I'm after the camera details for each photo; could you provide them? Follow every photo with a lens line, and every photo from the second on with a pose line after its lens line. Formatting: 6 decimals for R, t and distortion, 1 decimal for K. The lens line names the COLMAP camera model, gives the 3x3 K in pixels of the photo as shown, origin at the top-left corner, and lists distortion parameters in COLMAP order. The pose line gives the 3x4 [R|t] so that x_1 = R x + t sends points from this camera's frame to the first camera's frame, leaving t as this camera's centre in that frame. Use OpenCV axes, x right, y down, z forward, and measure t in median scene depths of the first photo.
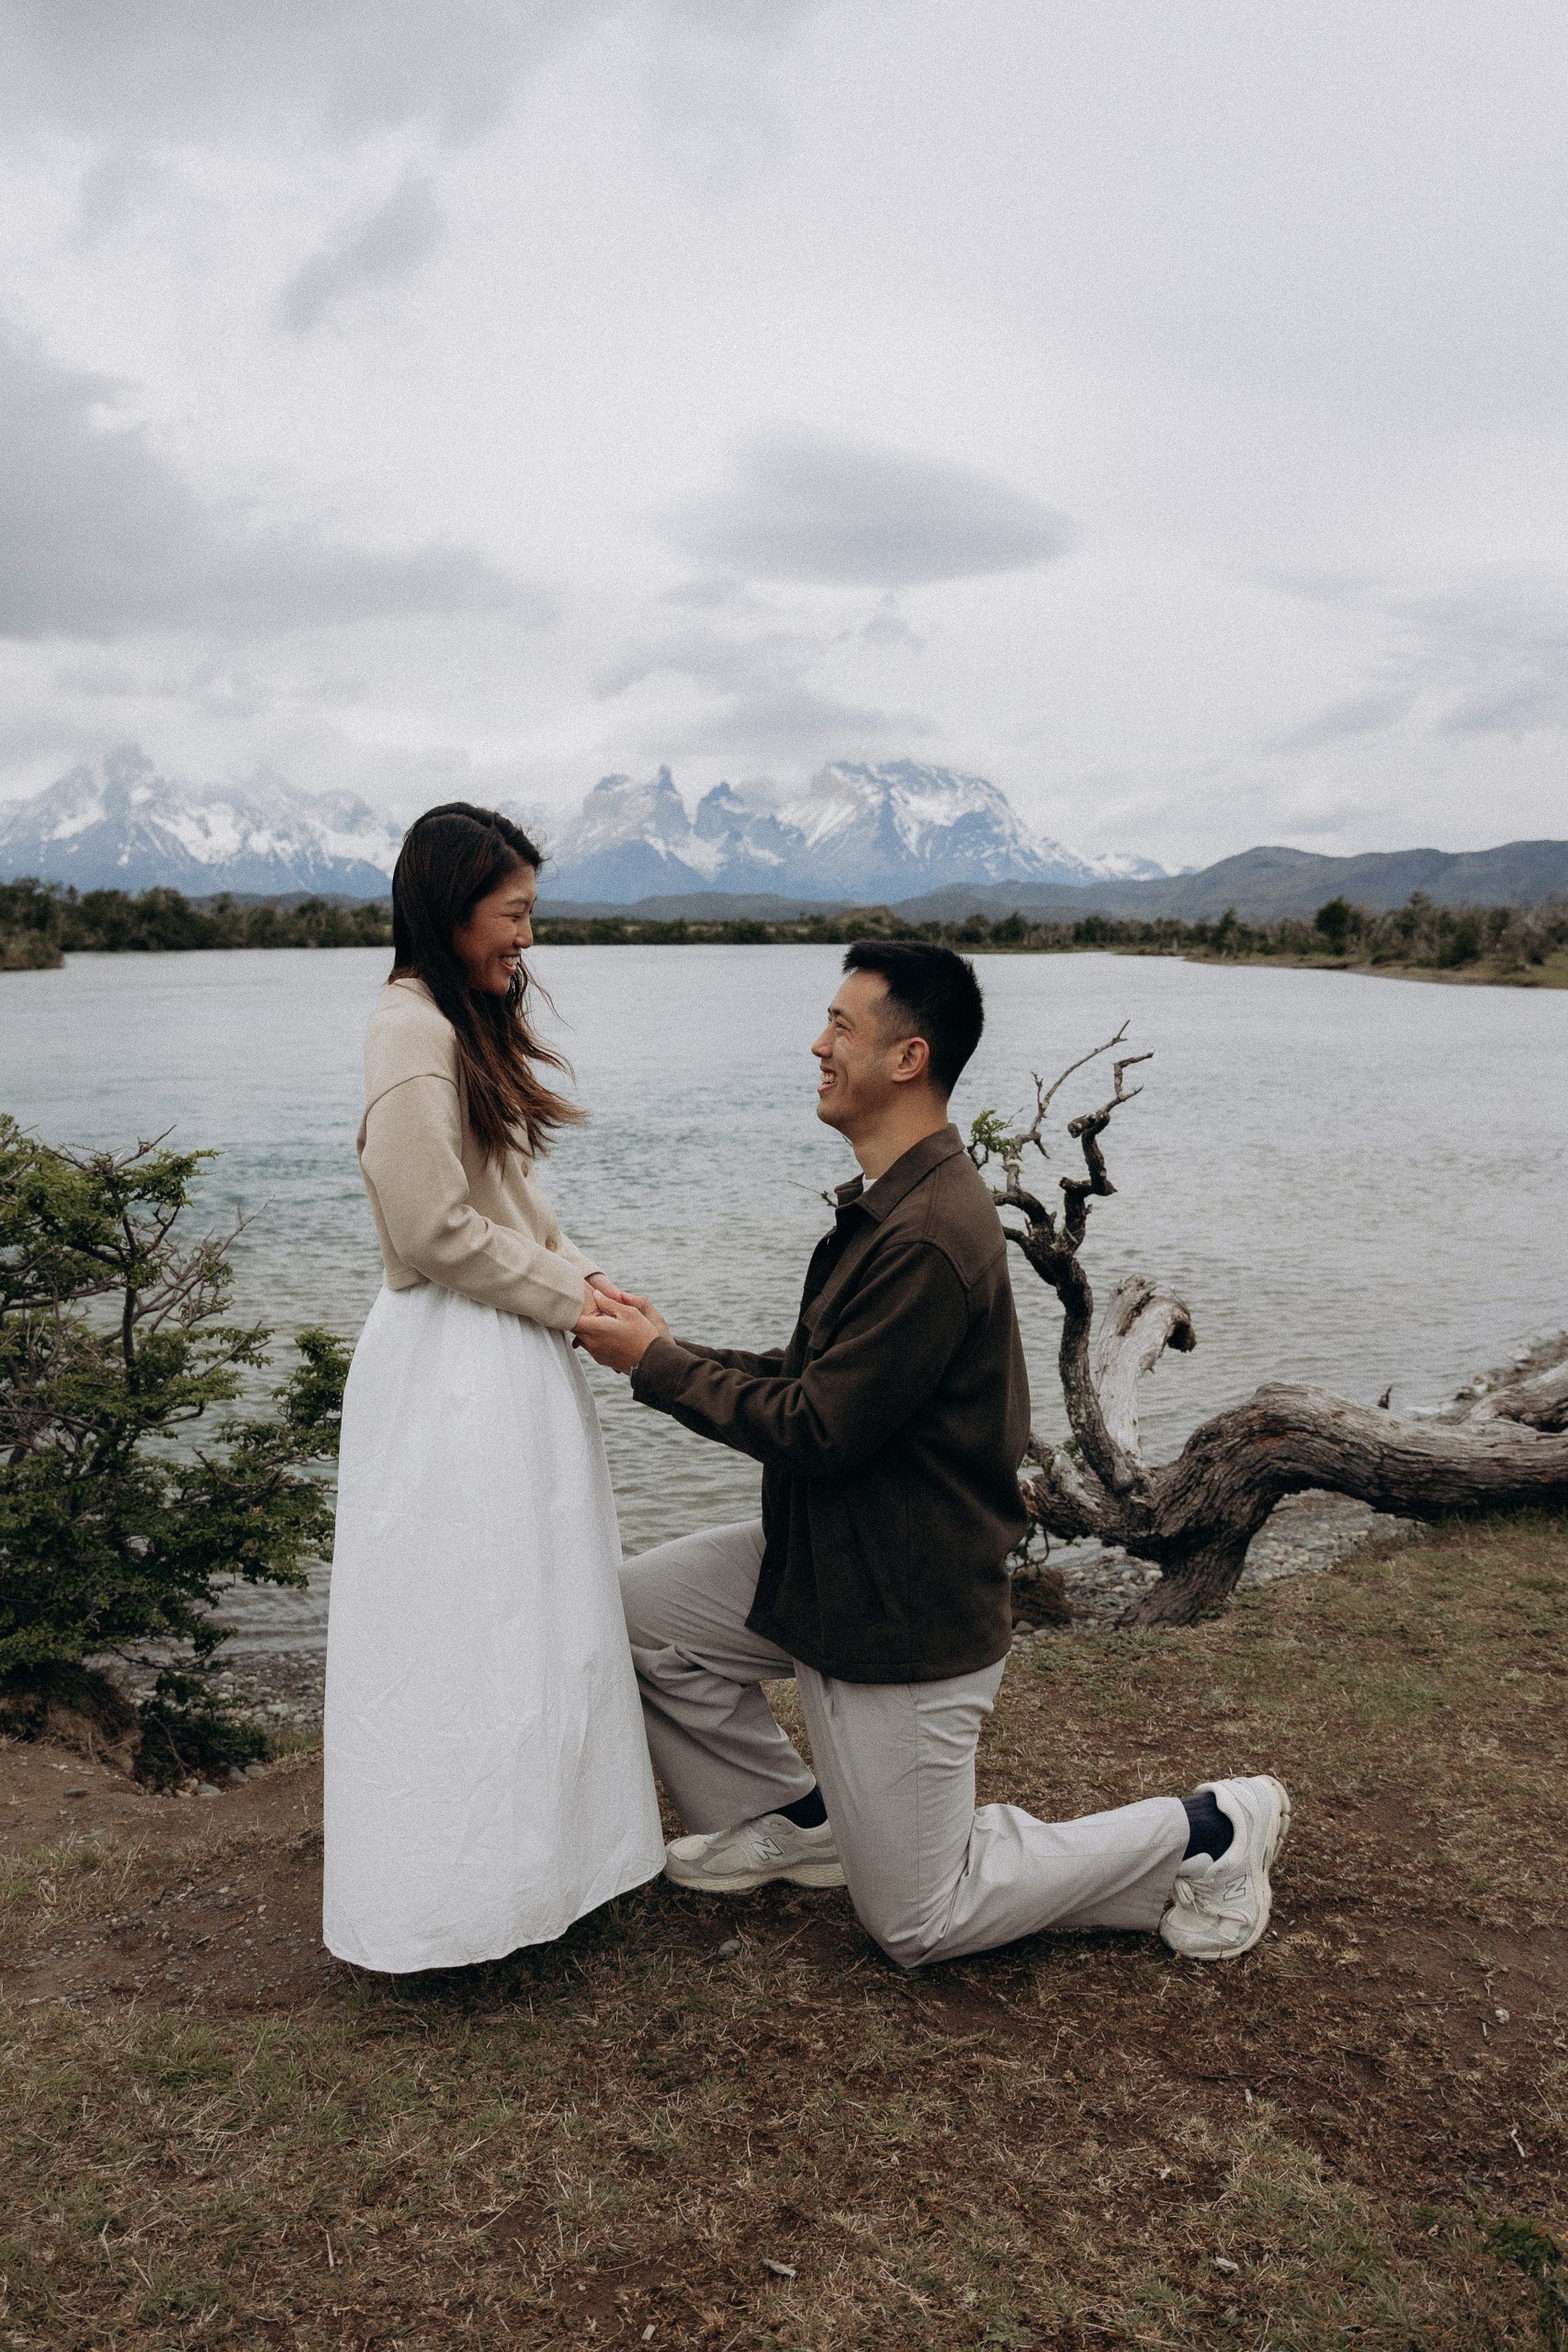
lens RADIAL K [[1924.5, 0, 767.5], [0, 1924.5, 1146.8], [0, 0, 1]] dist [-0.010990, 0.005936]
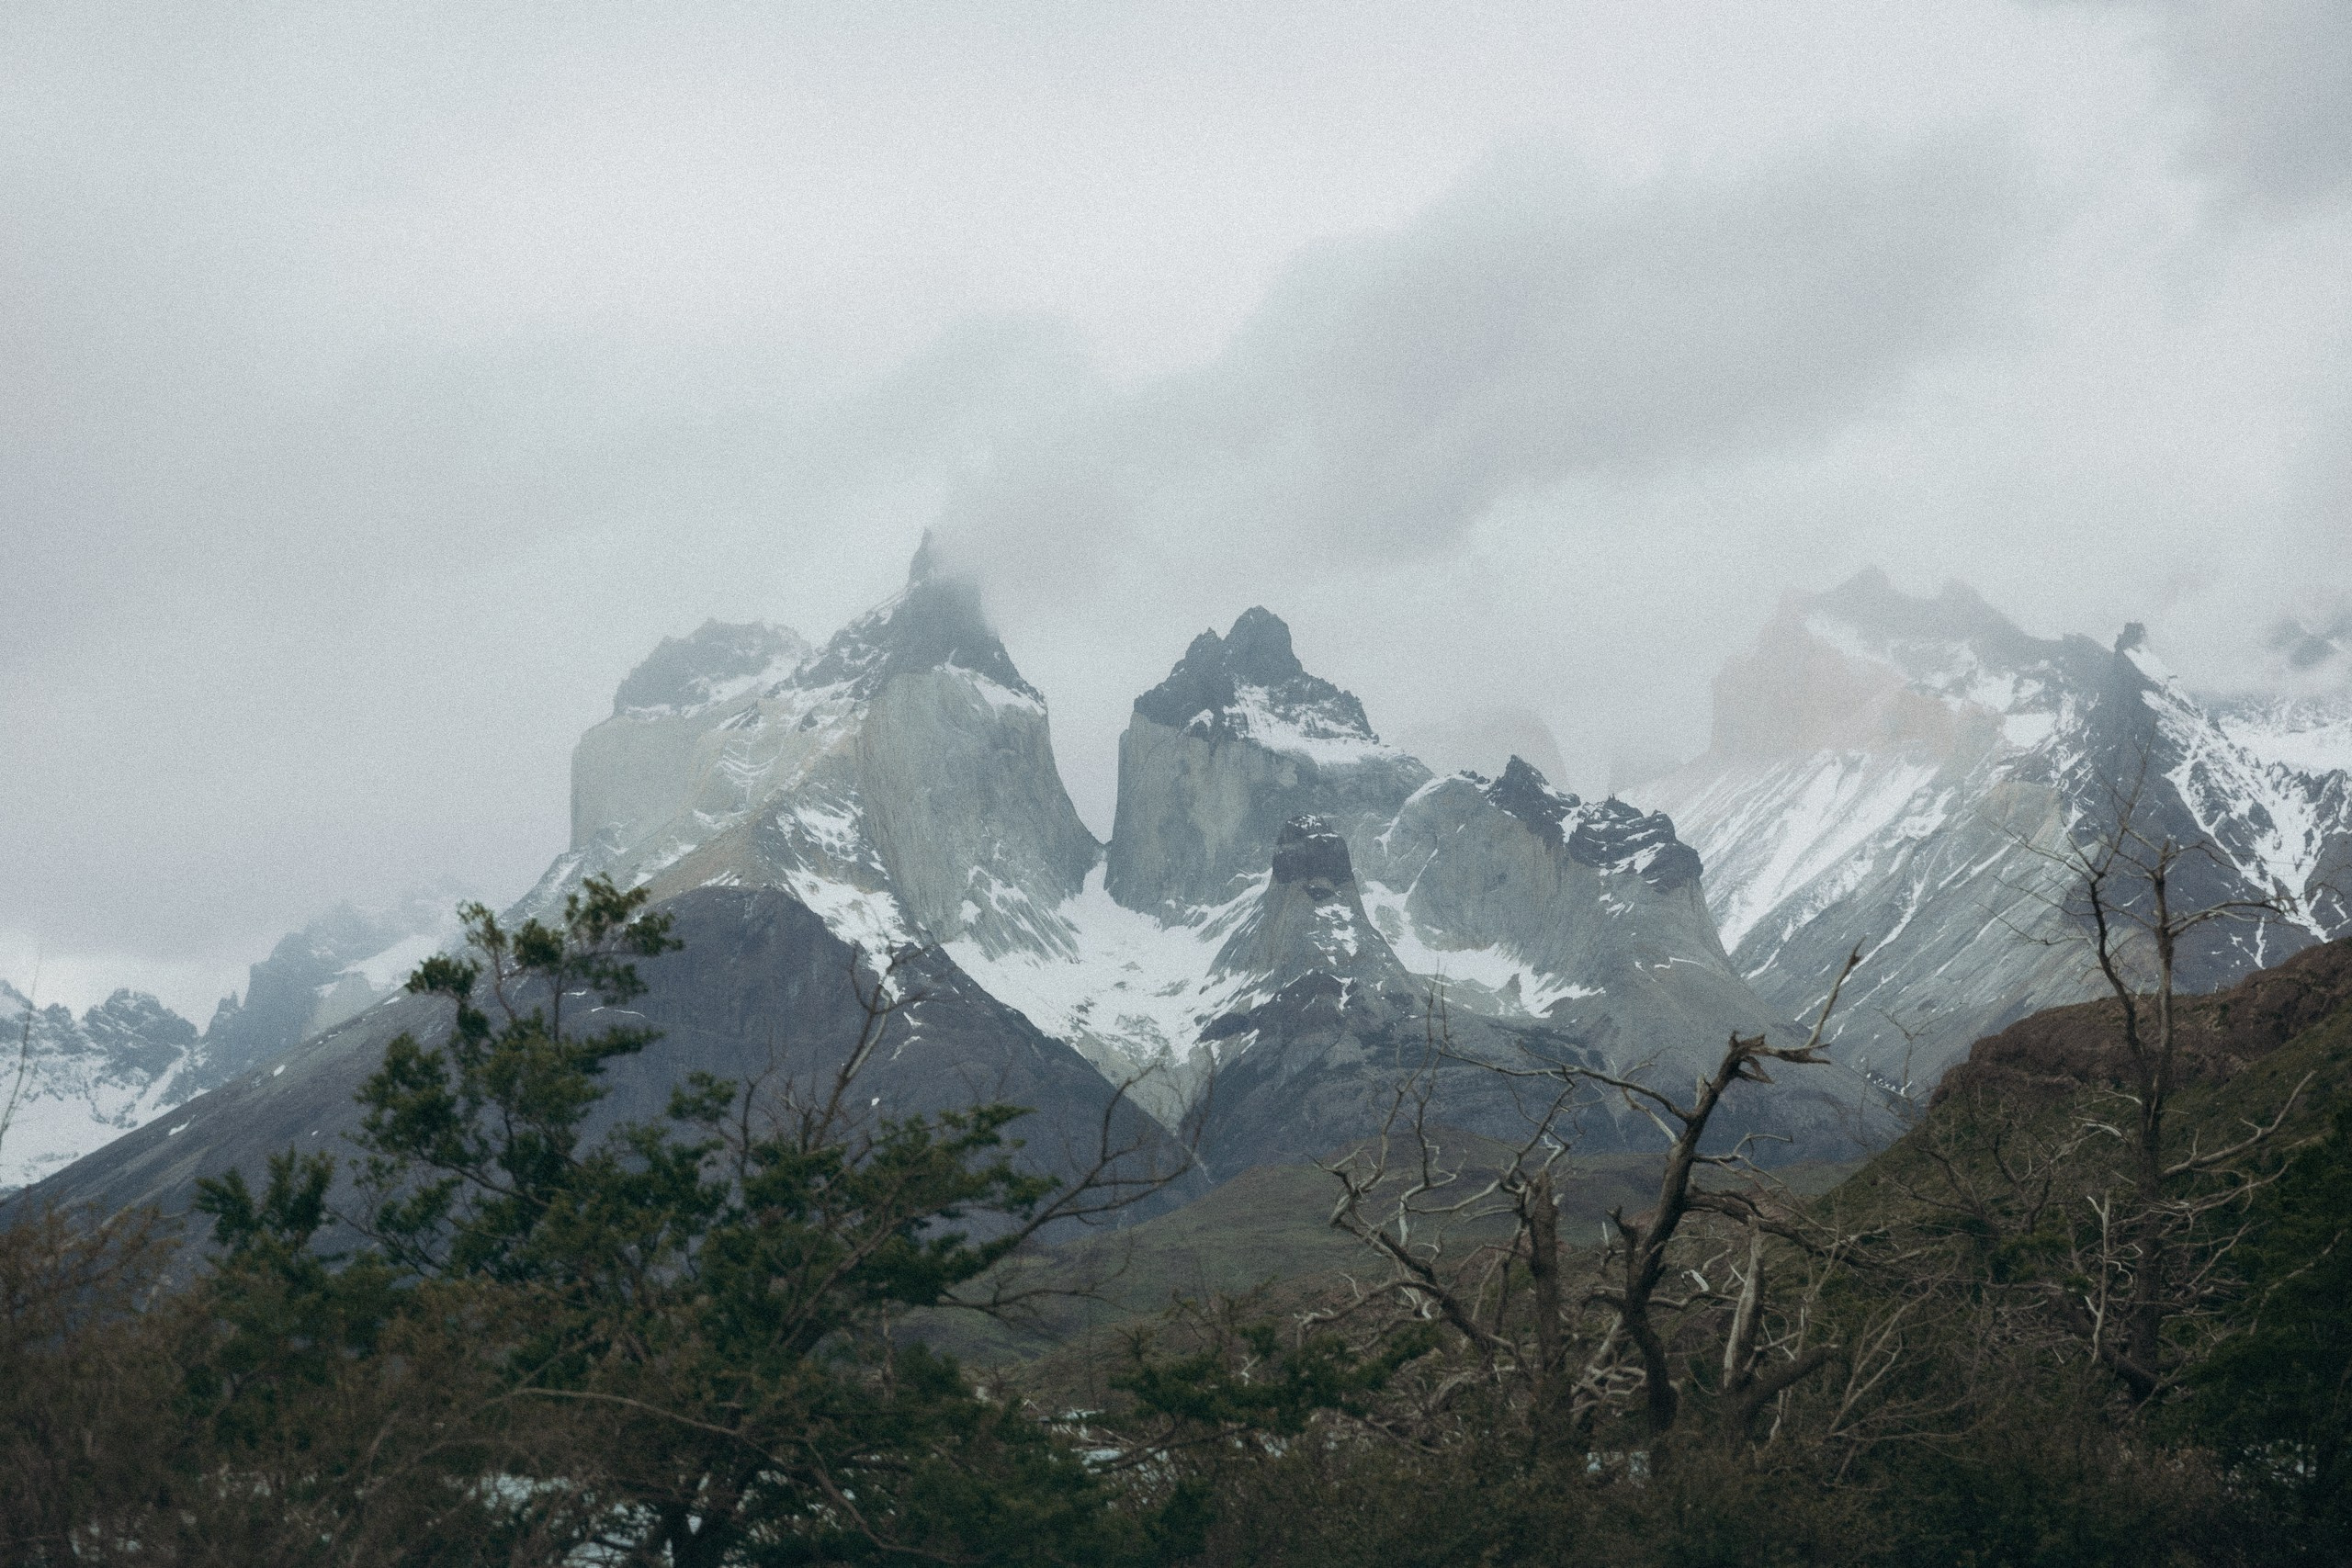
lens RADIAL K [[4531.2, 0, 1176.0], [0, 4531.2, 784.0], [0, 0, 1]] dist [0.014226, 0.063328]
pose [[0.994782, -0.043556, -0.092258, 0.010004], [0.019648, 0.969150, -0.245688, -0.063404], [0.100113, 0.242593, 0.964949, 0.571939]]
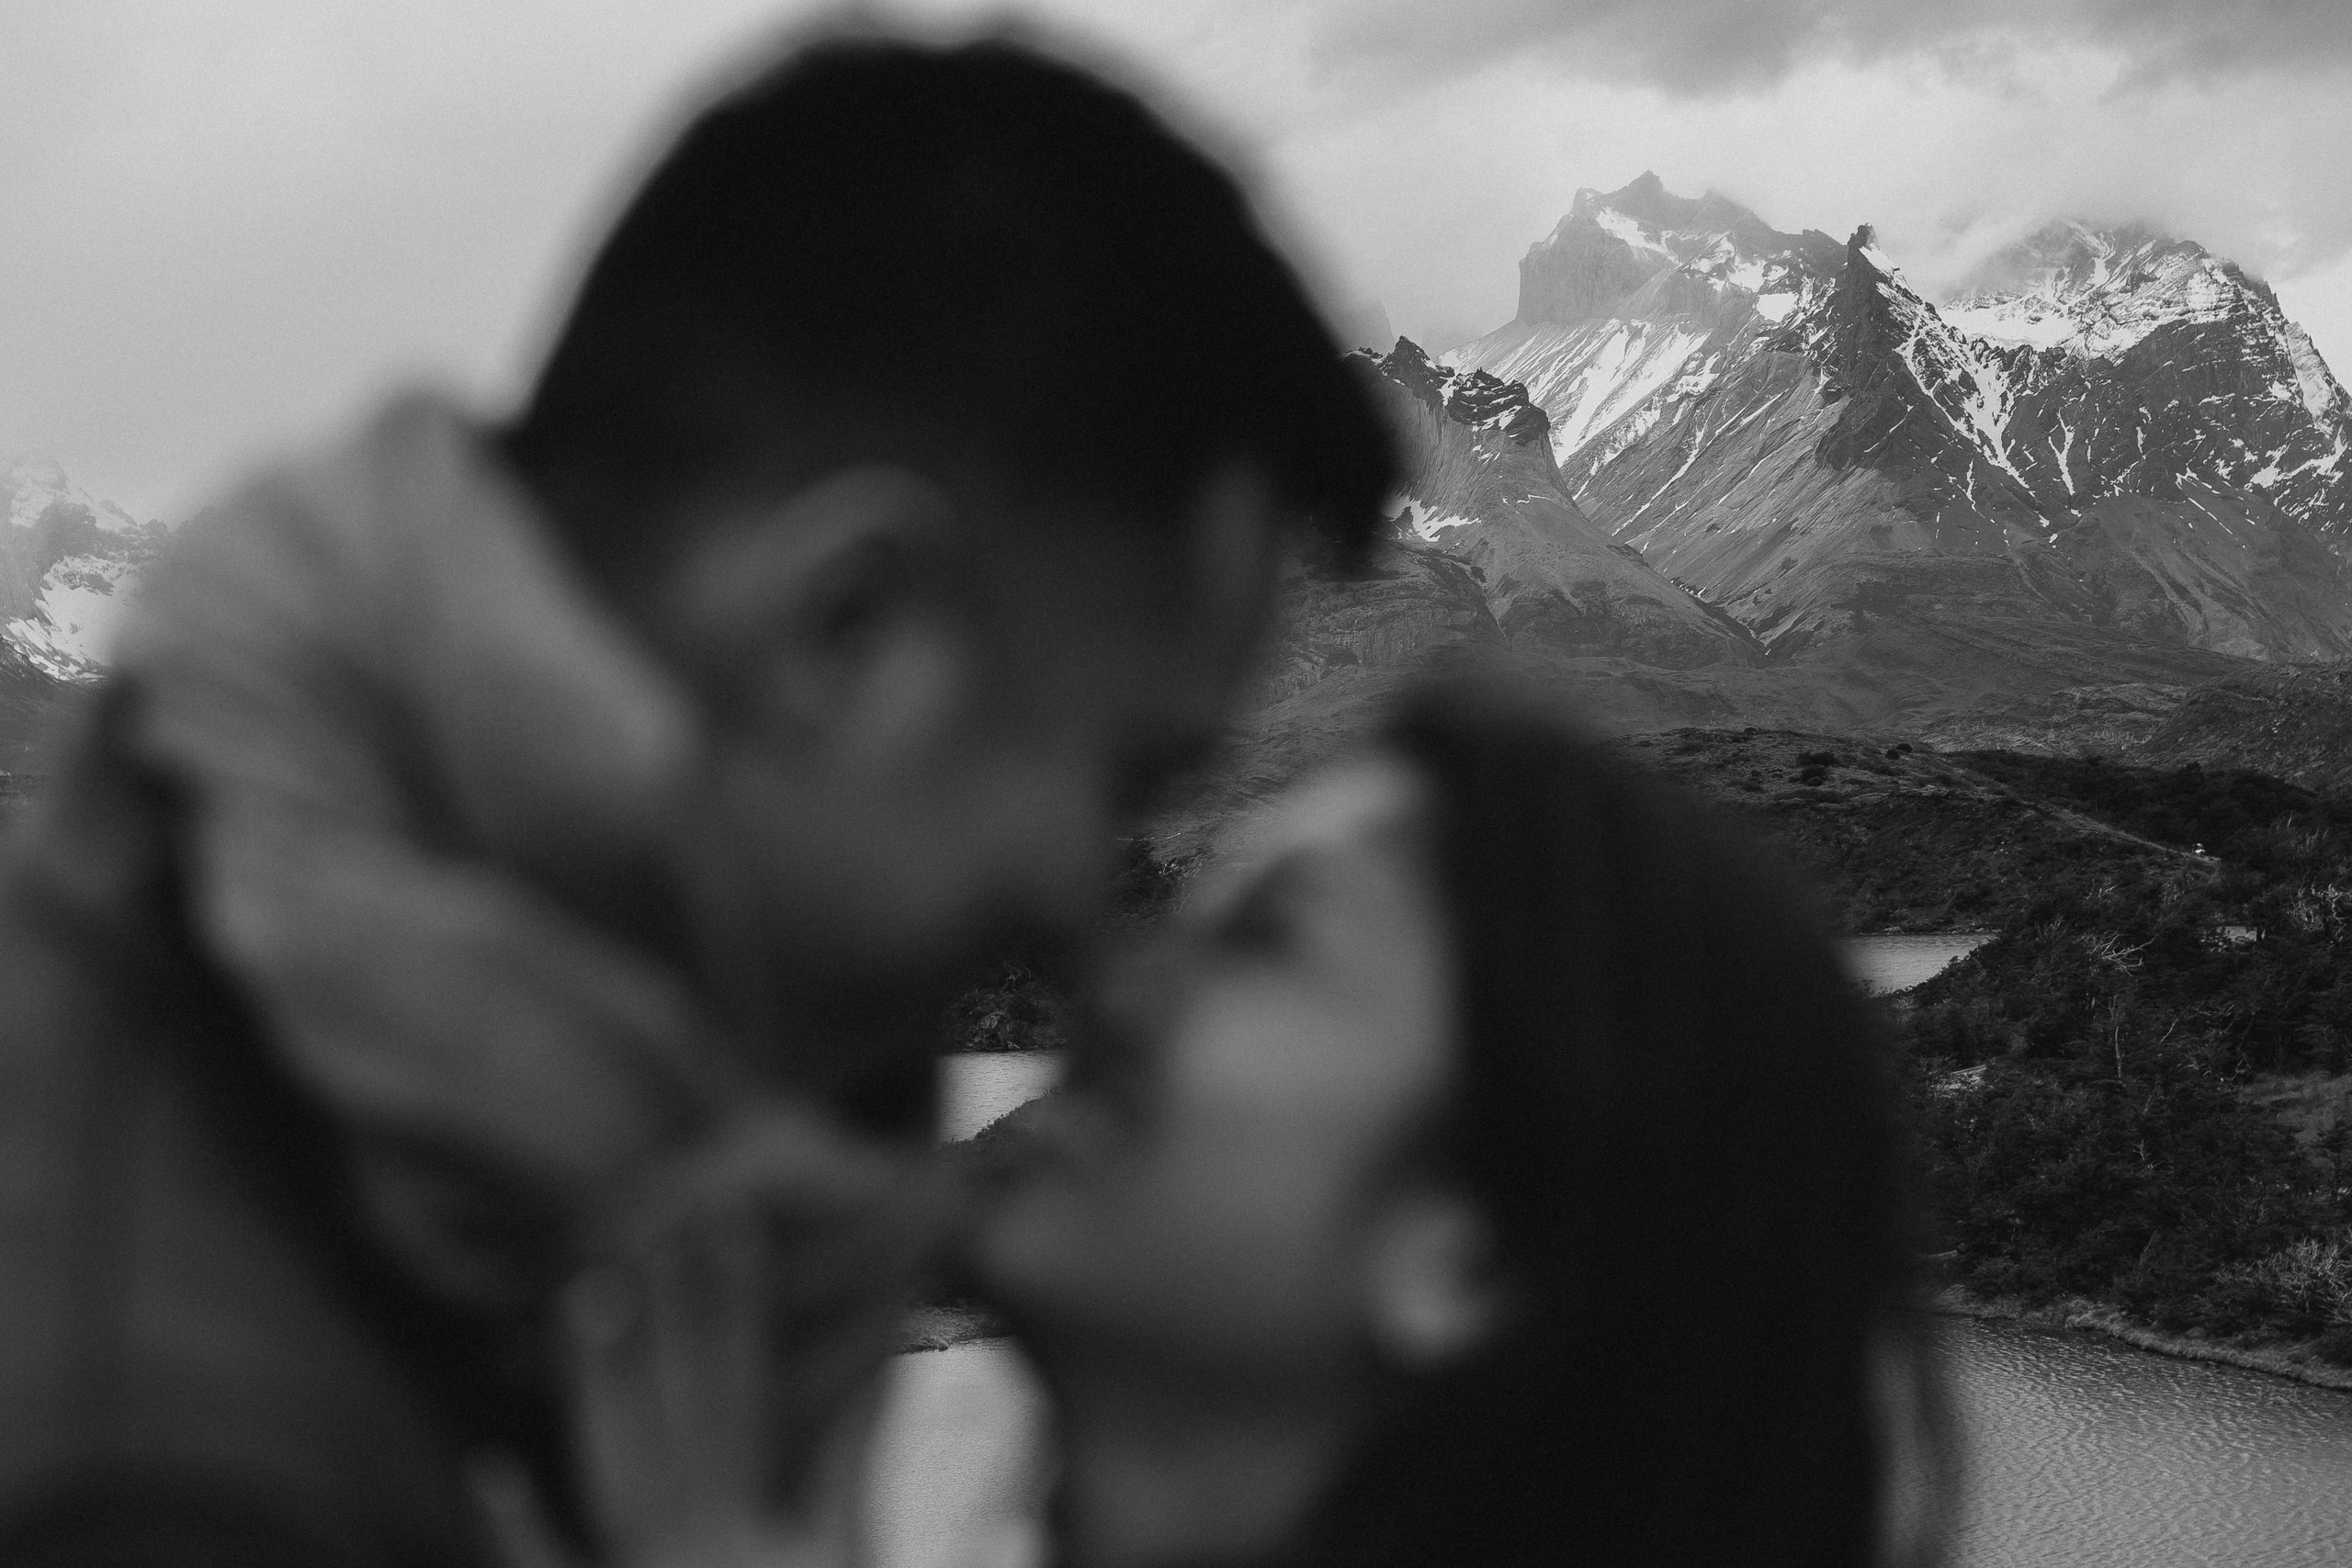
lens RADIAL K [[3937.6, 0, 1168.2], [0, 3937.6, 793.9], [0, 0, 1]] dist [-0.062929, 0.350416]
pose [[0.998495, -0.039838, -0.037701, -0.010510], [0.034998, 0.991995, -0.121329, -0.058056], [0.042233, 0.119827, 0.991896, 0.516977]]
